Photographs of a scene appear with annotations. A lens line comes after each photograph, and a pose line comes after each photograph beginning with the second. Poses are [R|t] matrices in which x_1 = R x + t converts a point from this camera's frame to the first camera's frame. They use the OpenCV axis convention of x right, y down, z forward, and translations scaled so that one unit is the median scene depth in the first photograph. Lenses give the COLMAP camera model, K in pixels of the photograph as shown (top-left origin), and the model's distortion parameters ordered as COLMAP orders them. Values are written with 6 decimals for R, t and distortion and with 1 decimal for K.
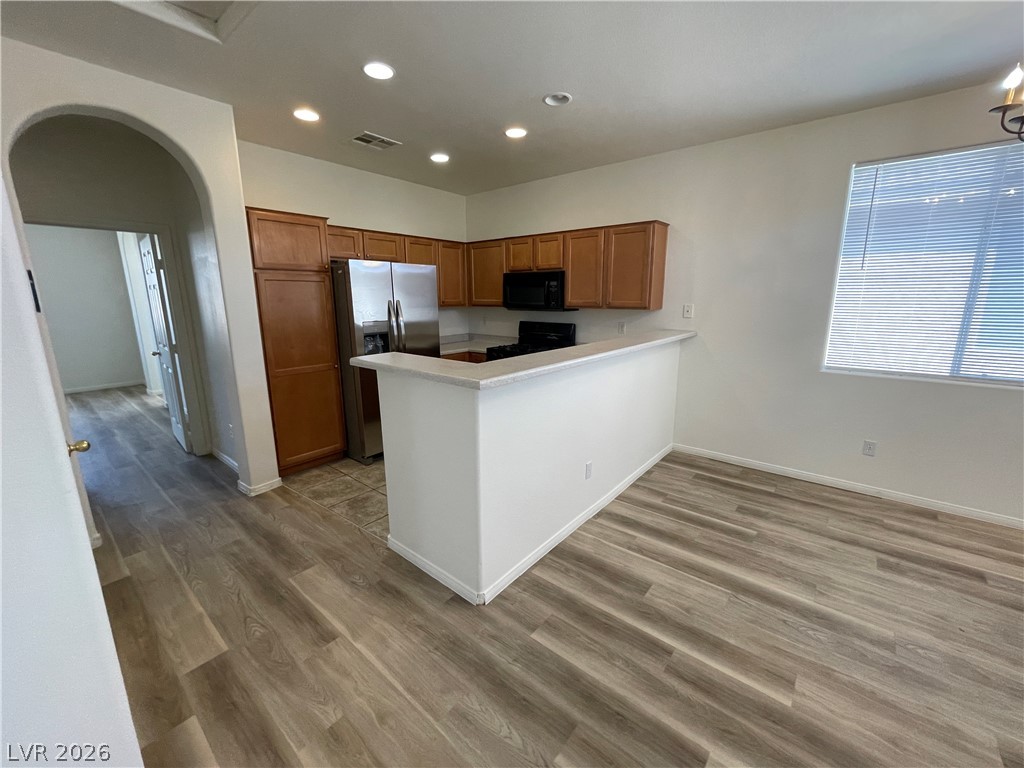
lens RADIAL K [[412.0, 0, 515.6], [0, 412.0, 382.1], [0, 0, 1]] dist [-0.006322, 0.000701]
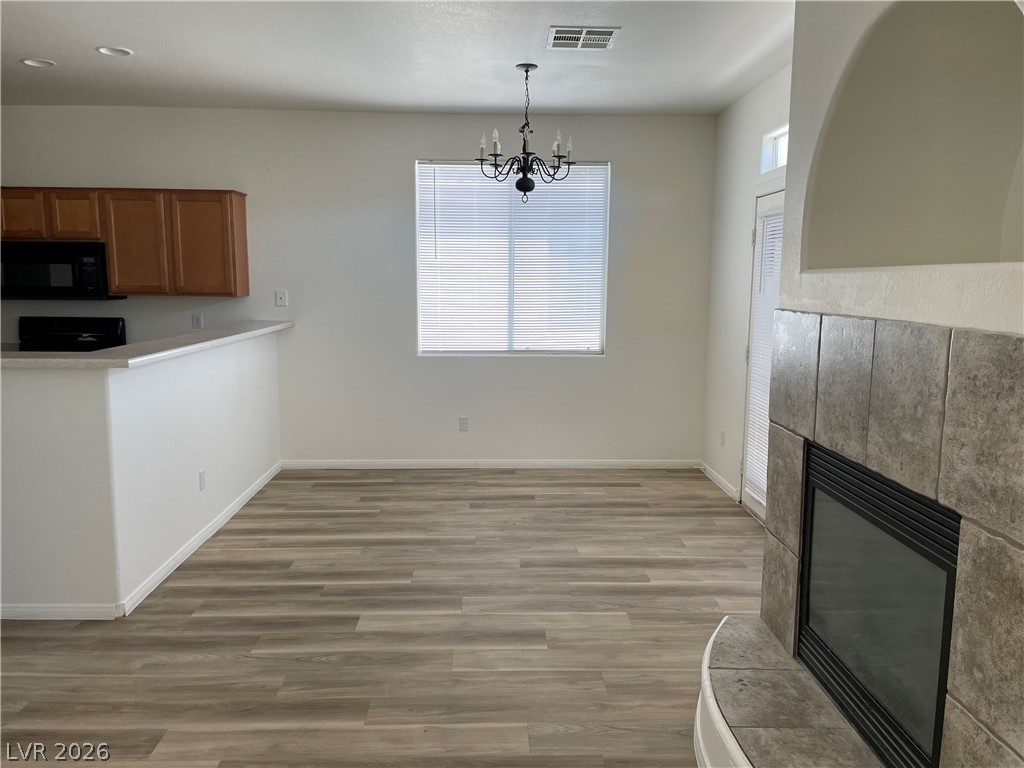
lens RADIAL K [[772.5, 0, 517.6], [0, 772.5, 387.2], [0, 0, 1]] dist [0.056773, -0.055603]
pose [[0.746079, -0.082908, 0.660676, -0.384533], [0.125595, 0.991930, -0.017353, 0.130104], [-0.653905, 0.095924, 0.750471, -0.663936]]
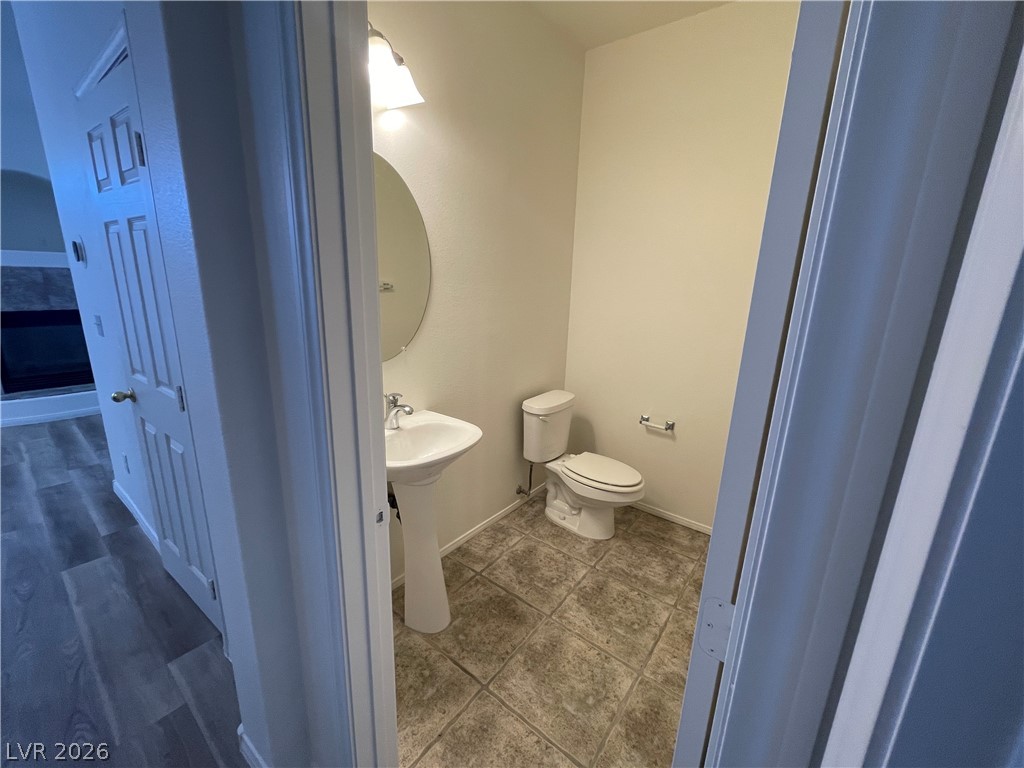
lens RADIAL K [[412.0, 0, 511.5], [0, 412.0, 380.2], [0, 0, 1]] dist [-0.006322, 0.000701]
pose [[-0.998939, -0.030835, -0.034198, -1.175573], [-0.042661, 0.899257, 0.435336, -0.218979], [0.017329, 0.436333, -0.899618, 1.129122]]
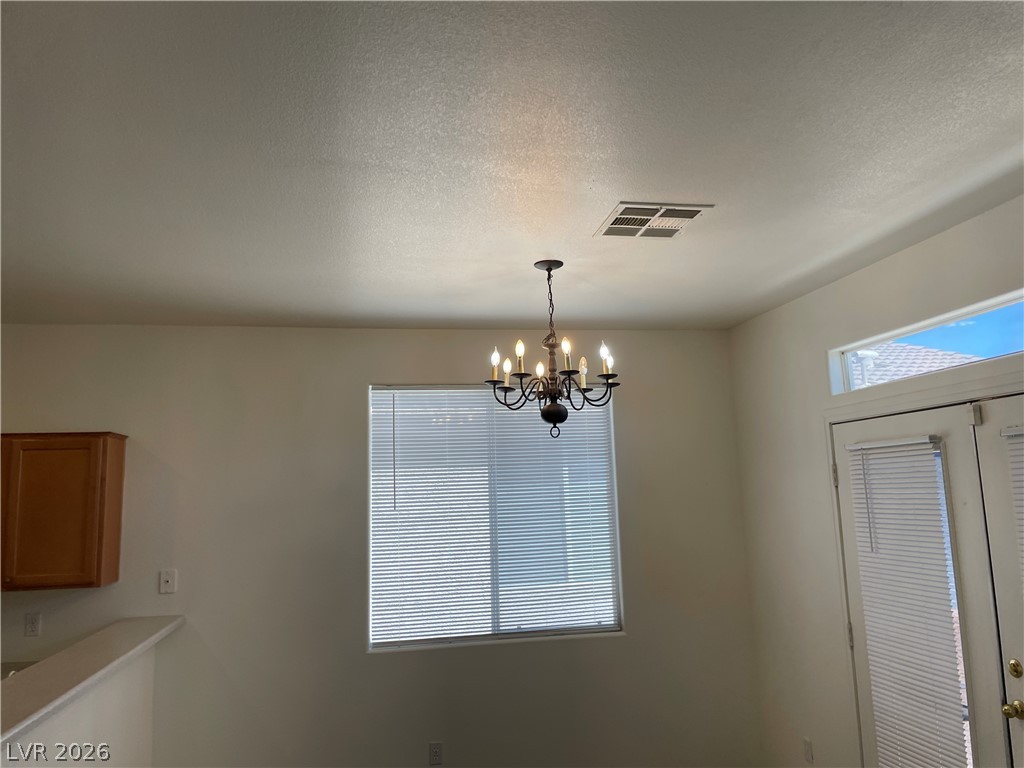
lens RADIAL K [[772.5, 0, 519.3], [0, 772.5, 380.1], [0, 0, 1]] dist [0.056773, -0.055603]
pose [[0.631570, 0.099217, 0.768944, -0.192230], [0.187073, 0.942974, -0.275324, -0.058346], [-0.752411, 0.317736, 0.576993, -0.134728]]
